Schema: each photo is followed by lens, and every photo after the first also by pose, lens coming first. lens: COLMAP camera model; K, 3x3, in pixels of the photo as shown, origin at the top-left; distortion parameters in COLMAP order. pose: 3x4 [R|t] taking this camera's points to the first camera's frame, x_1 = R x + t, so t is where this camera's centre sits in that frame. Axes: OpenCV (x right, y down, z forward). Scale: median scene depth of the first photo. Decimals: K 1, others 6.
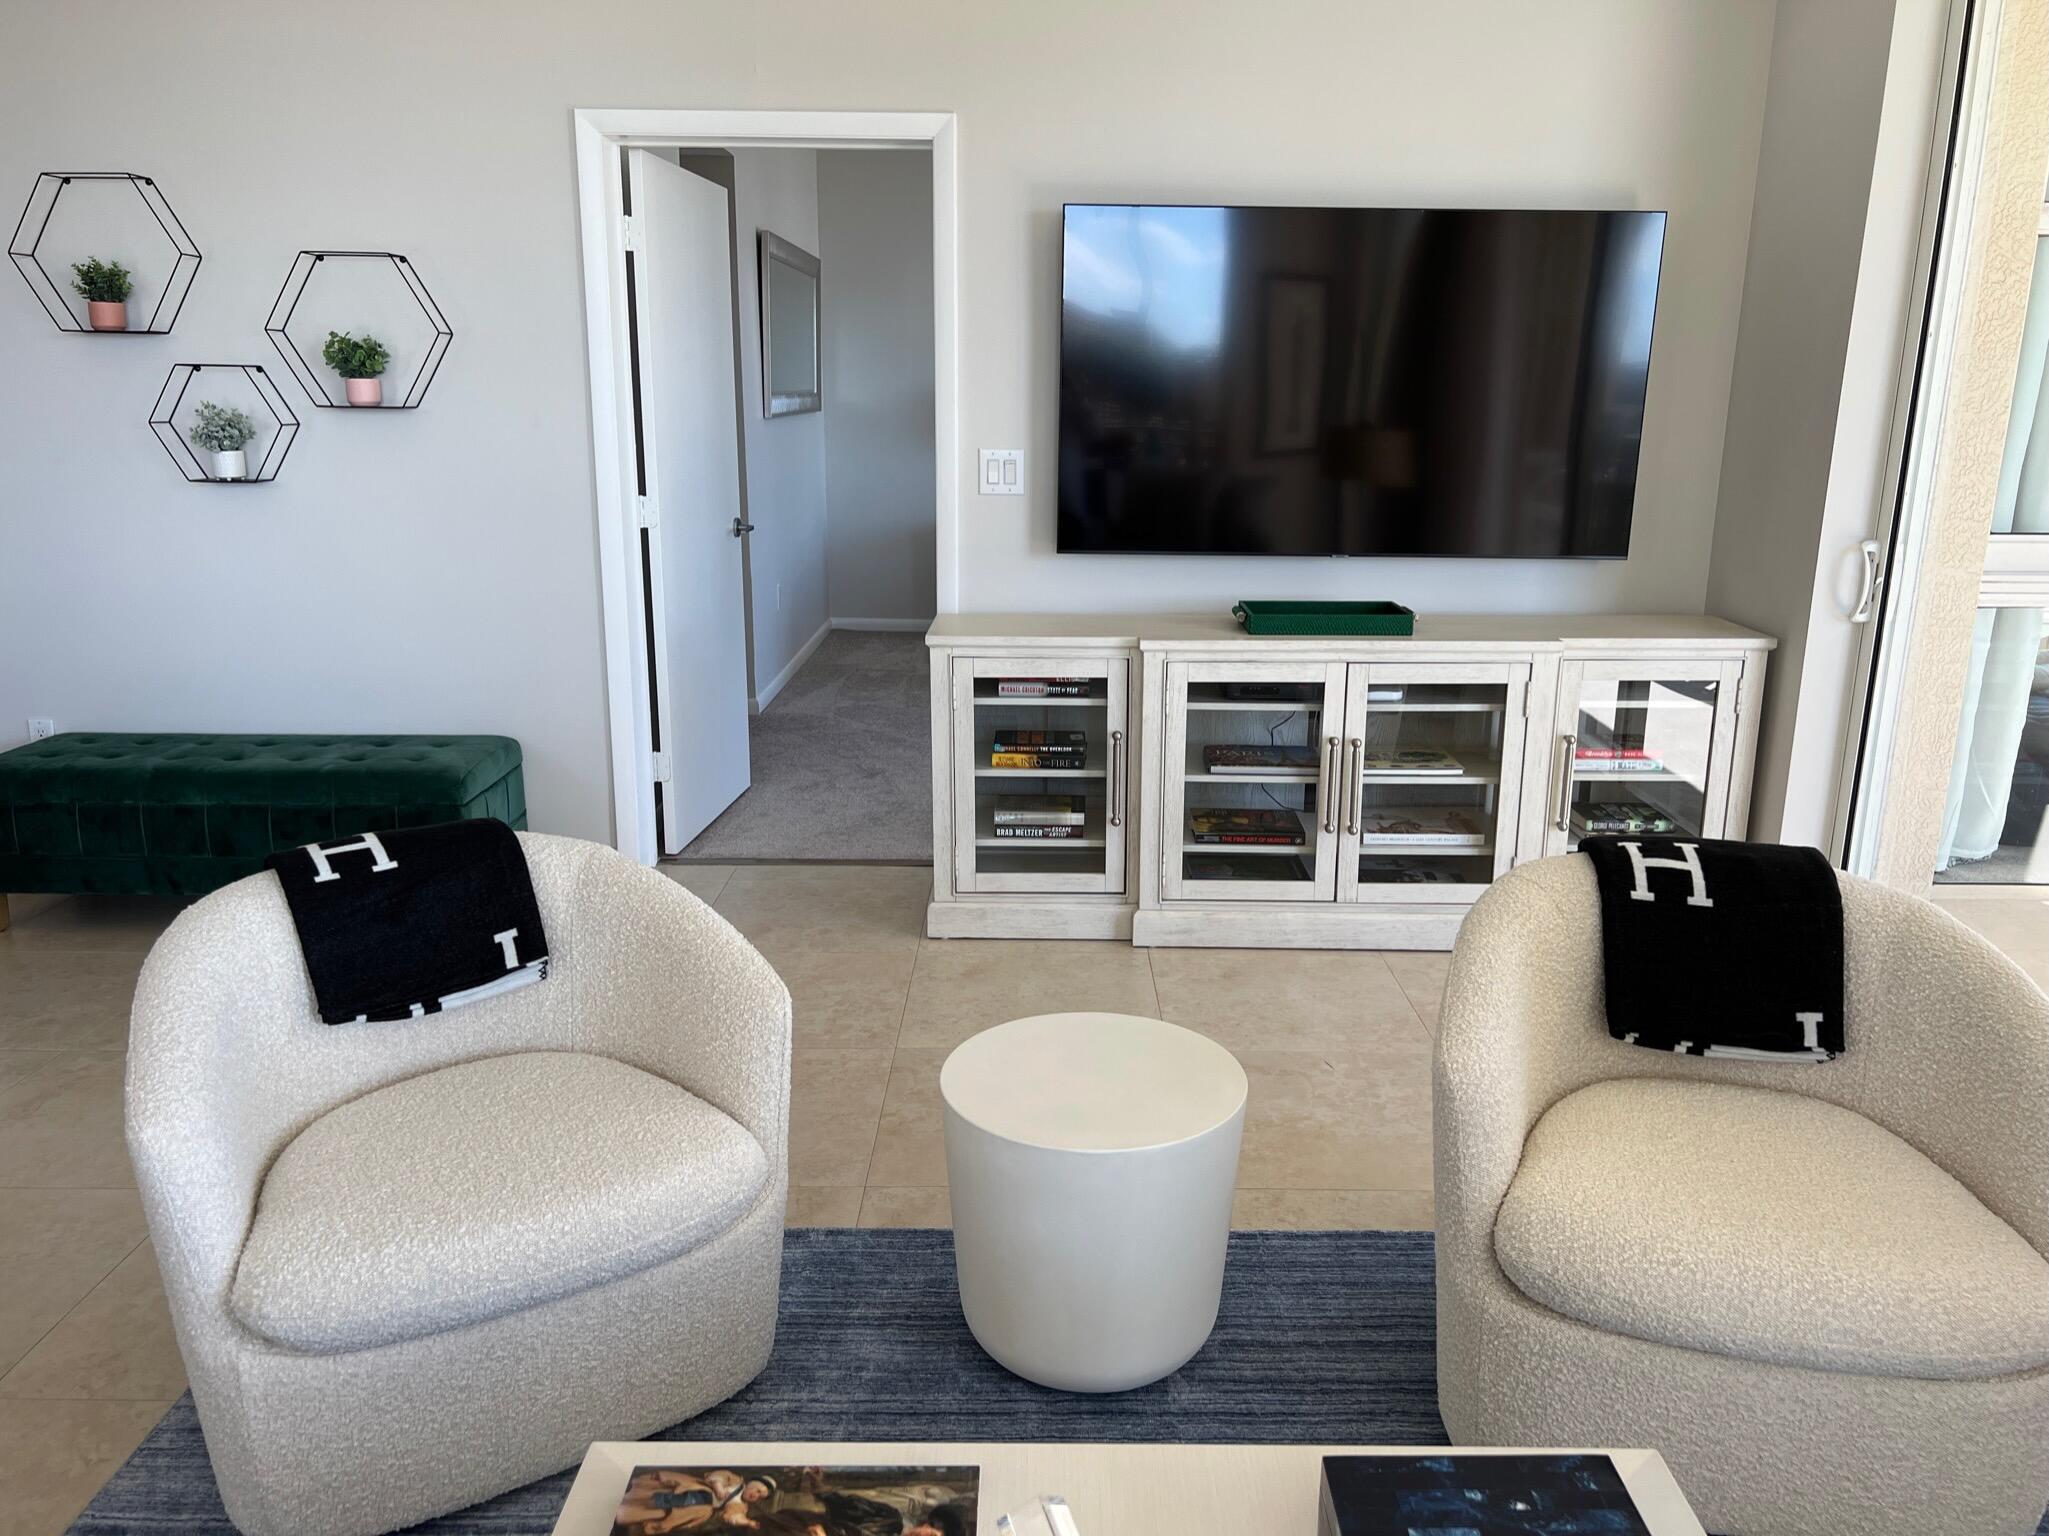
lens RADIAL K [[1534.9, 0, 1024.5], [0, 1534.9, 768.0], [0, 0, 1]] dist [0.069017, -0.075605]
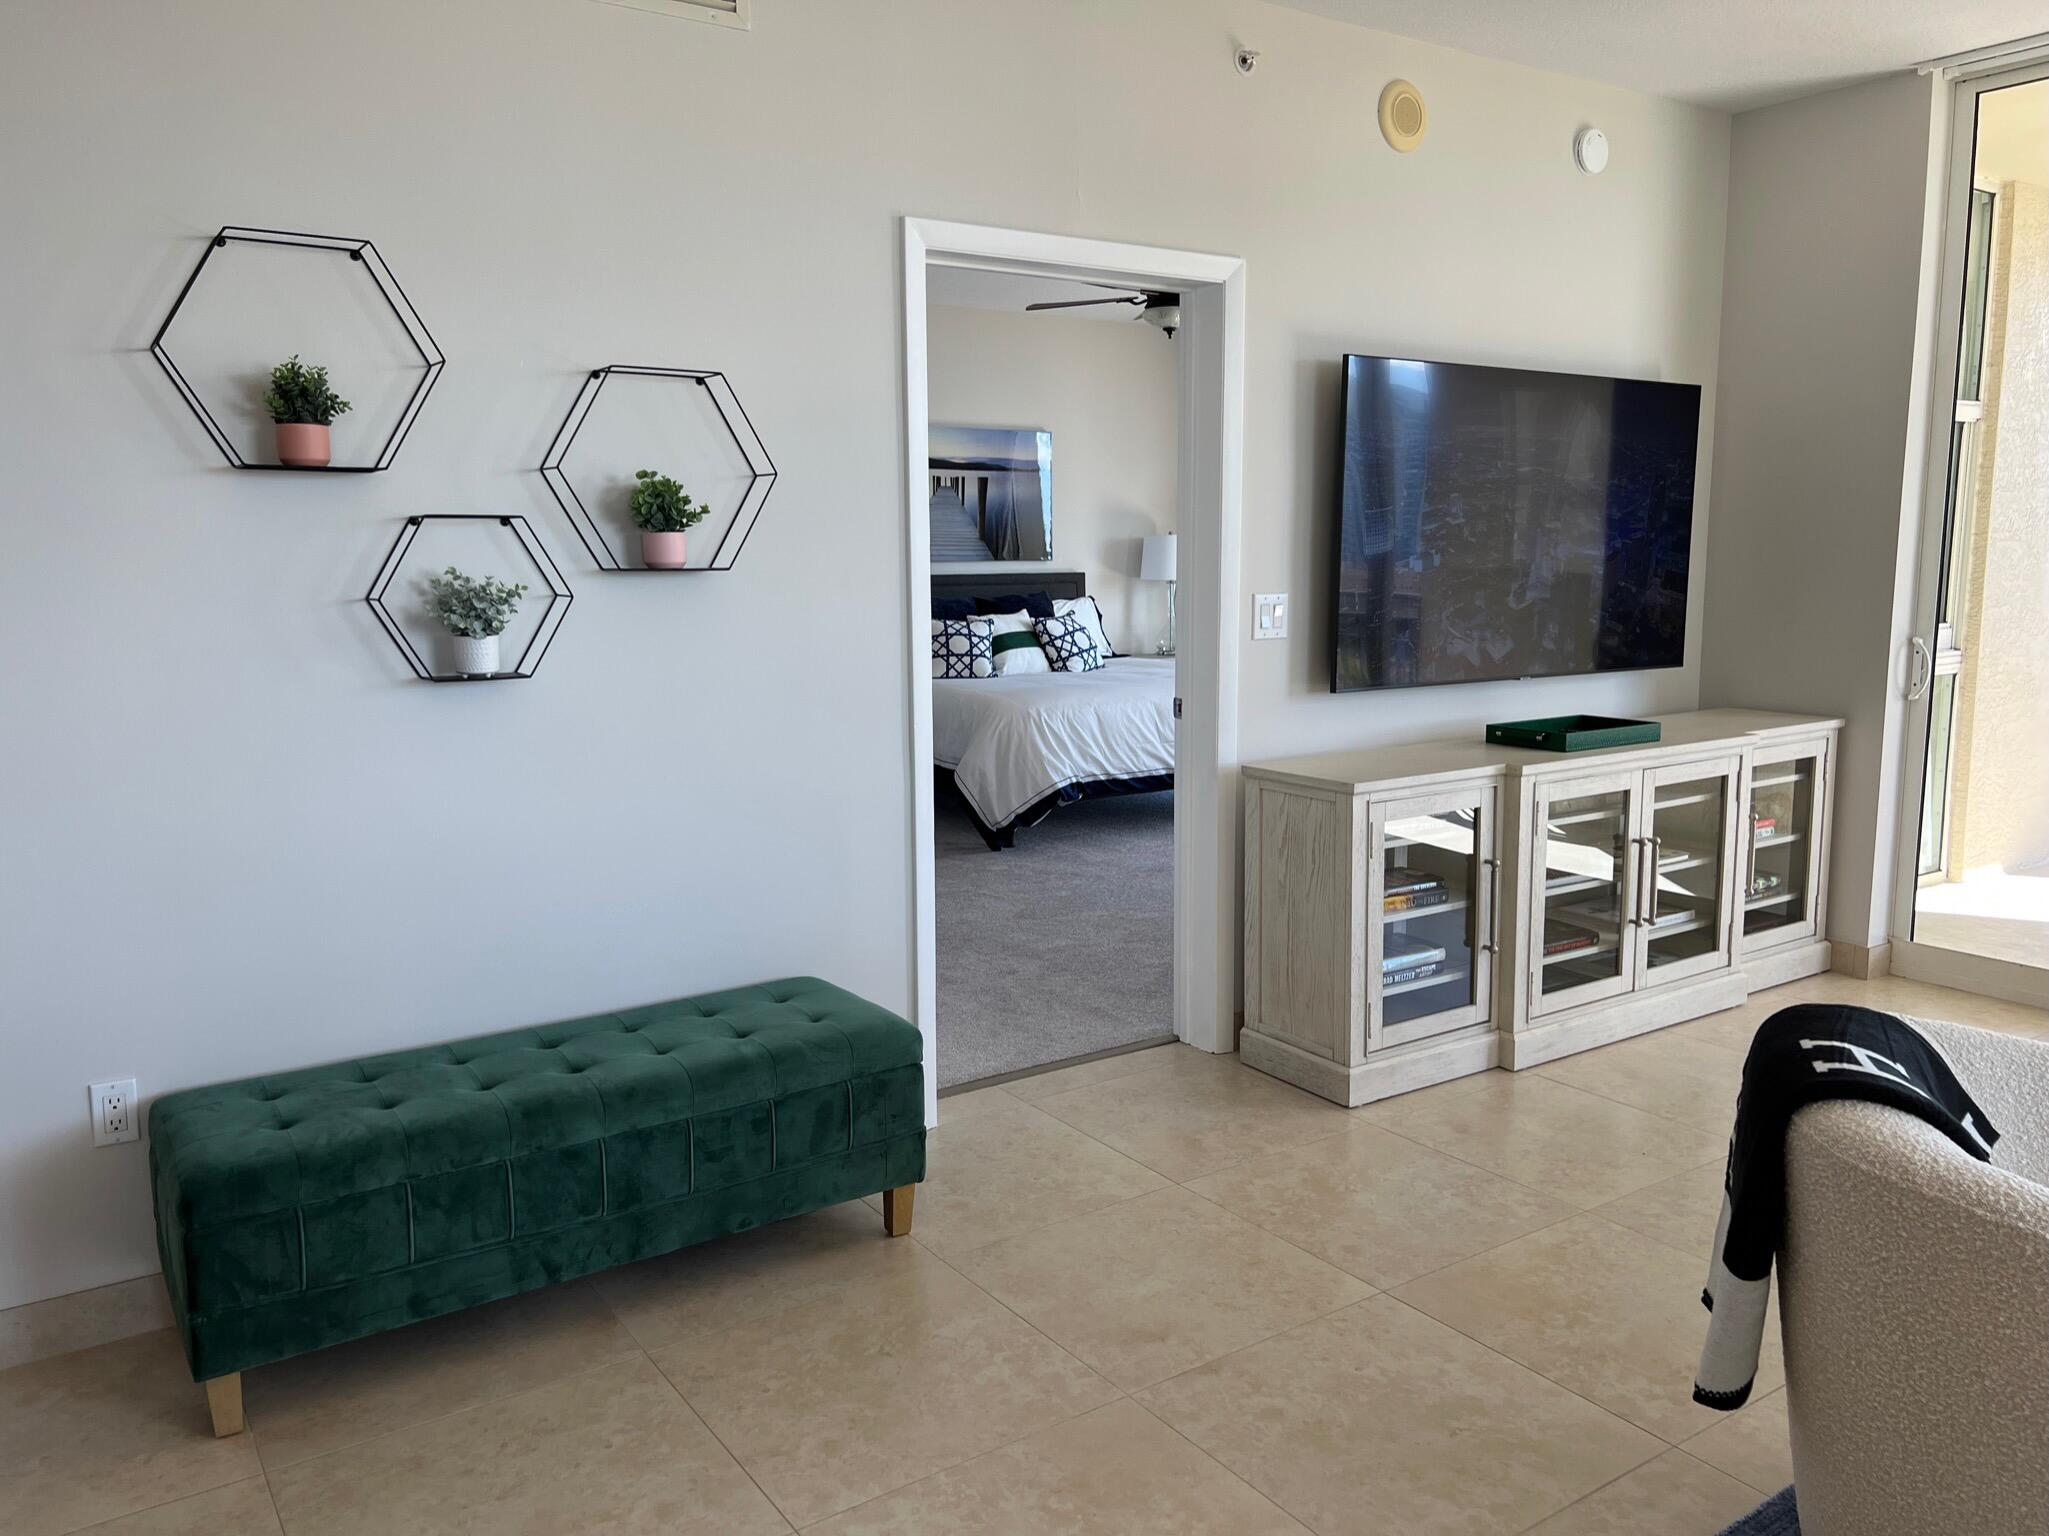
lens RADIAL K [[1534.9, 0, 1024.5], [0, 1534.9, 768.0], [0, 0, 1]] dist [0.069017, -0.075605]
pose [[0.827968, -0.095866, 0.552520, -0.722695], [0.154473, 0.986150, -0.060378, -0.066388], [-0.539080, 0.135341, 0.831310, 0.302536]]
